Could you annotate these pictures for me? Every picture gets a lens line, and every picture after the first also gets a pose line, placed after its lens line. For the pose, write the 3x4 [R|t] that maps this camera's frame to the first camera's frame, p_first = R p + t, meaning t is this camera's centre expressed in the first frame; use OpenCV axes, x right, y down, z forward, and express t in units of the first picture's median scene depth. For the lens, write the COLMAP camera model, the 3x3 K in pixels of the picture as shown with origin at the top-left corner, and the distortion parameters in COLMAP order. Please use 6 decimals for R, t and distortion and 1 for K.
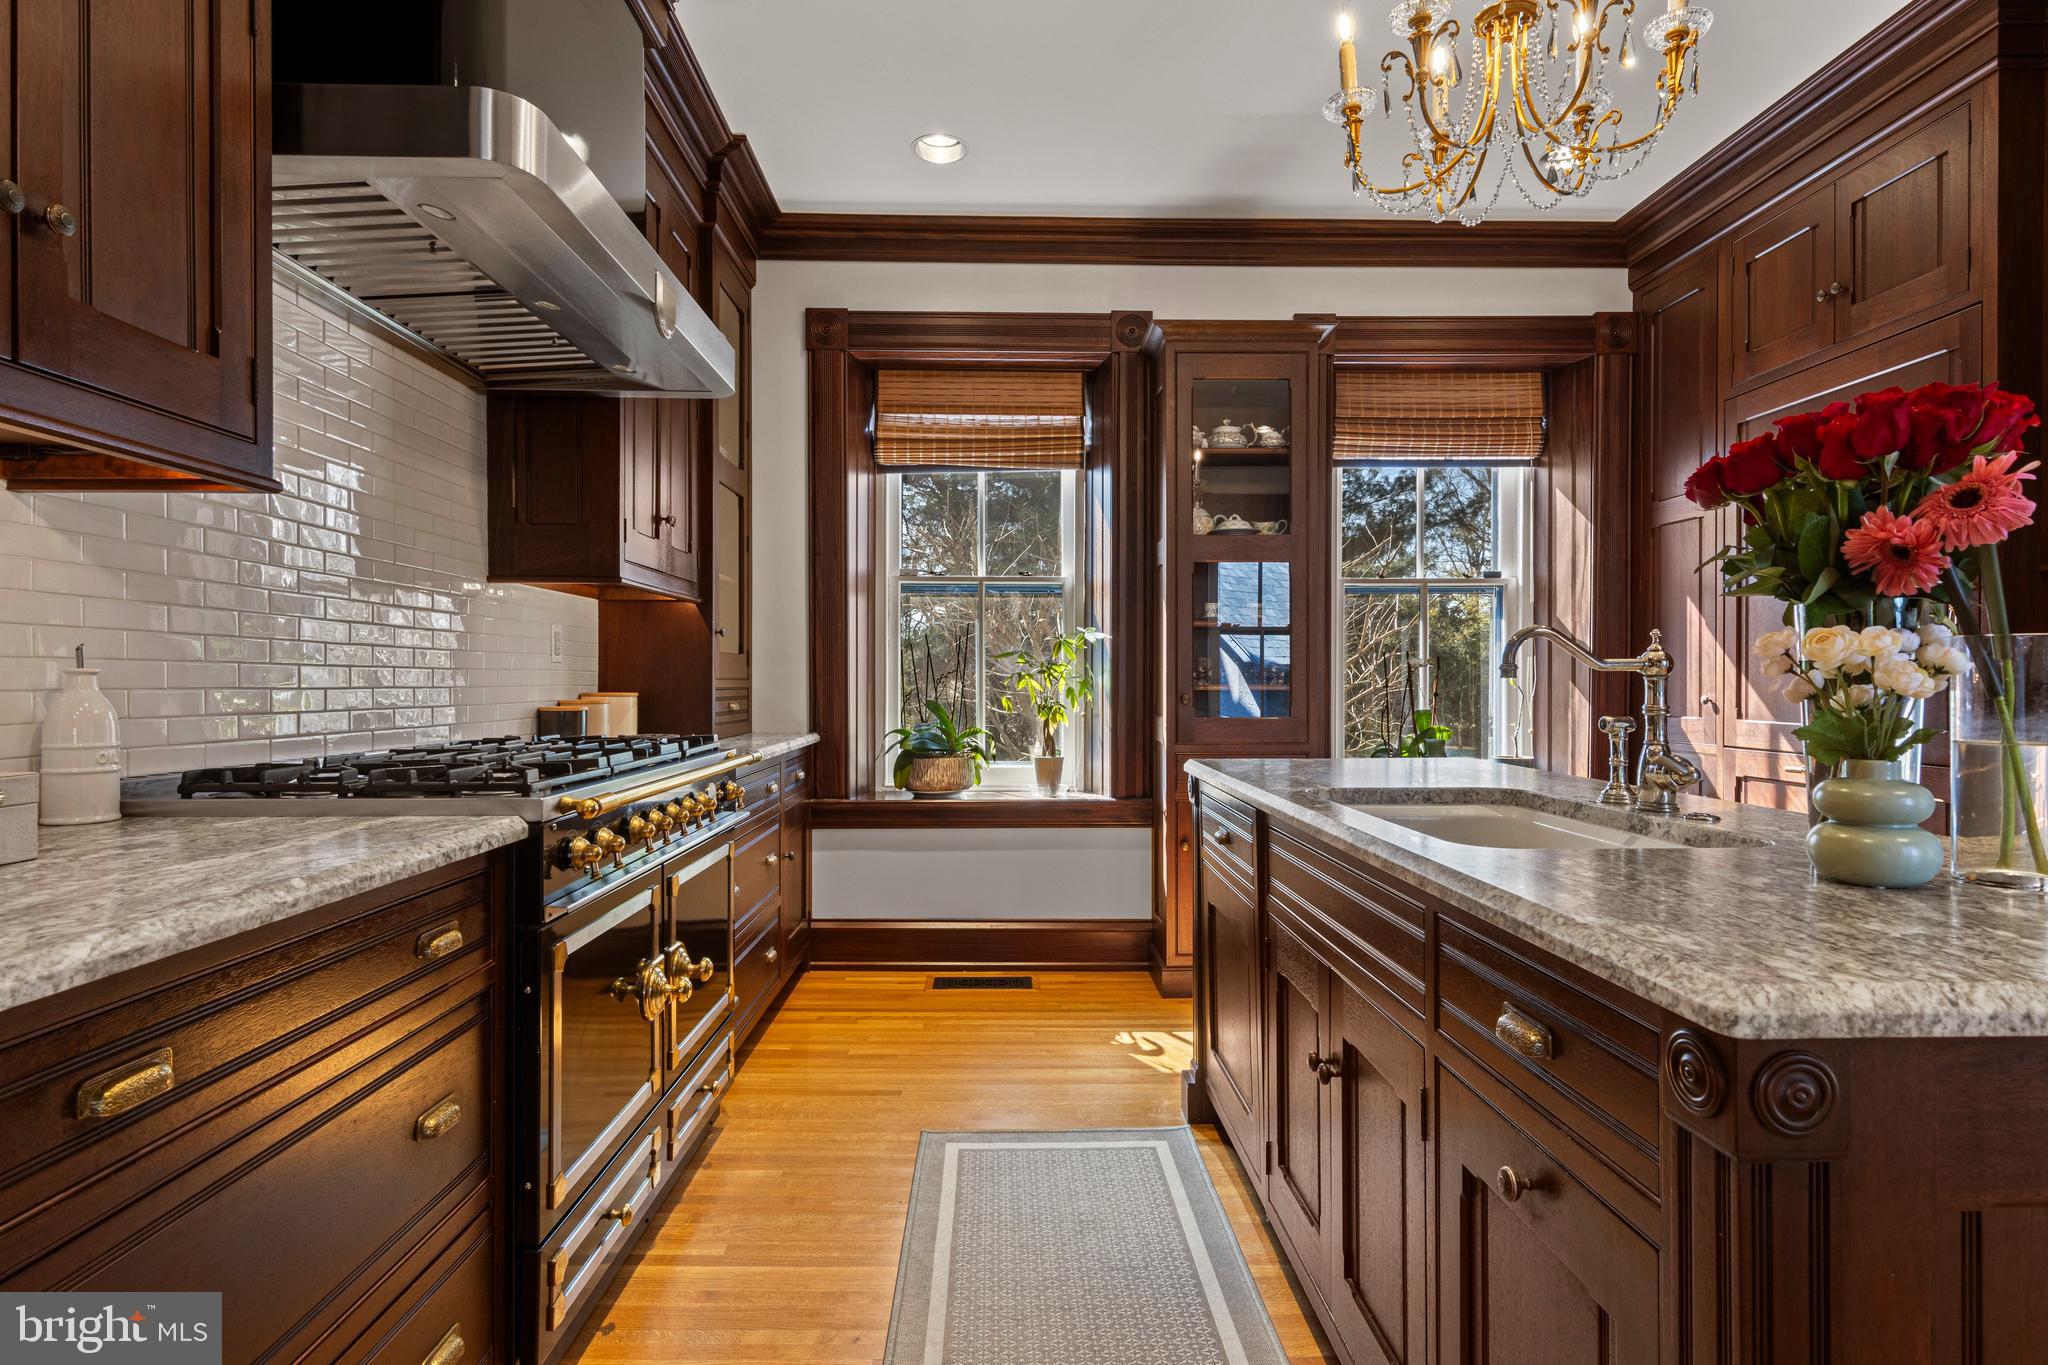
lens RADIAL K [[1044.6, 0, 1024.0], [0, 1044.6, 682.5], [0, 0, 1]] dist [0.009048, -0.001164]
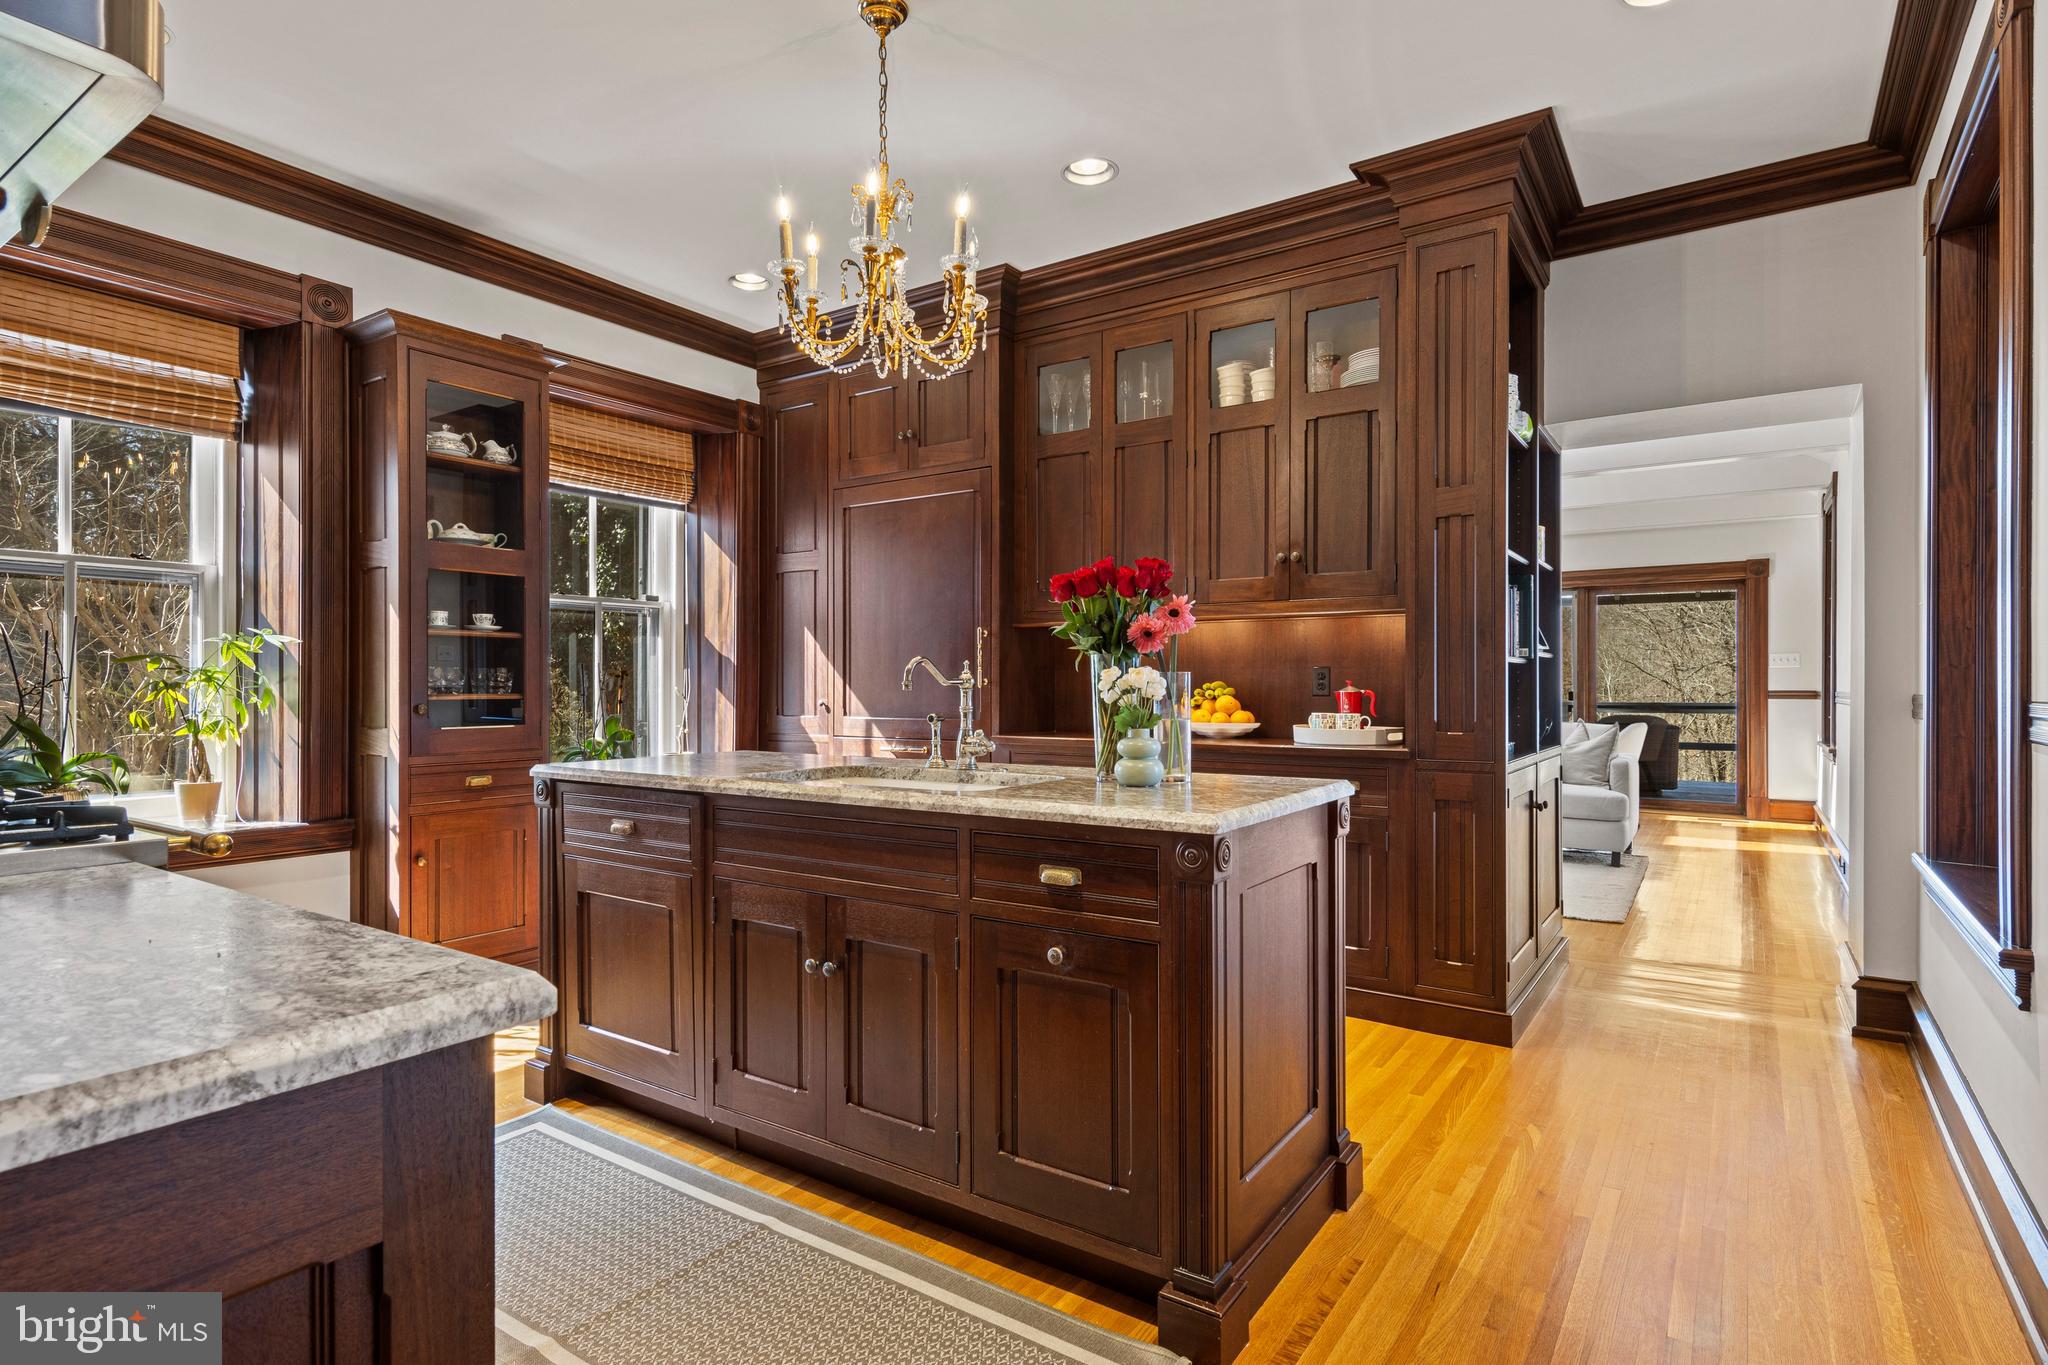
lens RADIAL K [[1044.6, 0, 1024.0], [0, 1044.6, 682.5], [0, 0, 1]] dist [0.009048, -0.001164]
pose [[0.580600, 0.002401, 0.814185, -0.283376], [0.002207, 0.999987, -0.004523, -0.003197], [-0.814186, 0.004423, 0.580587, -0.015184]]
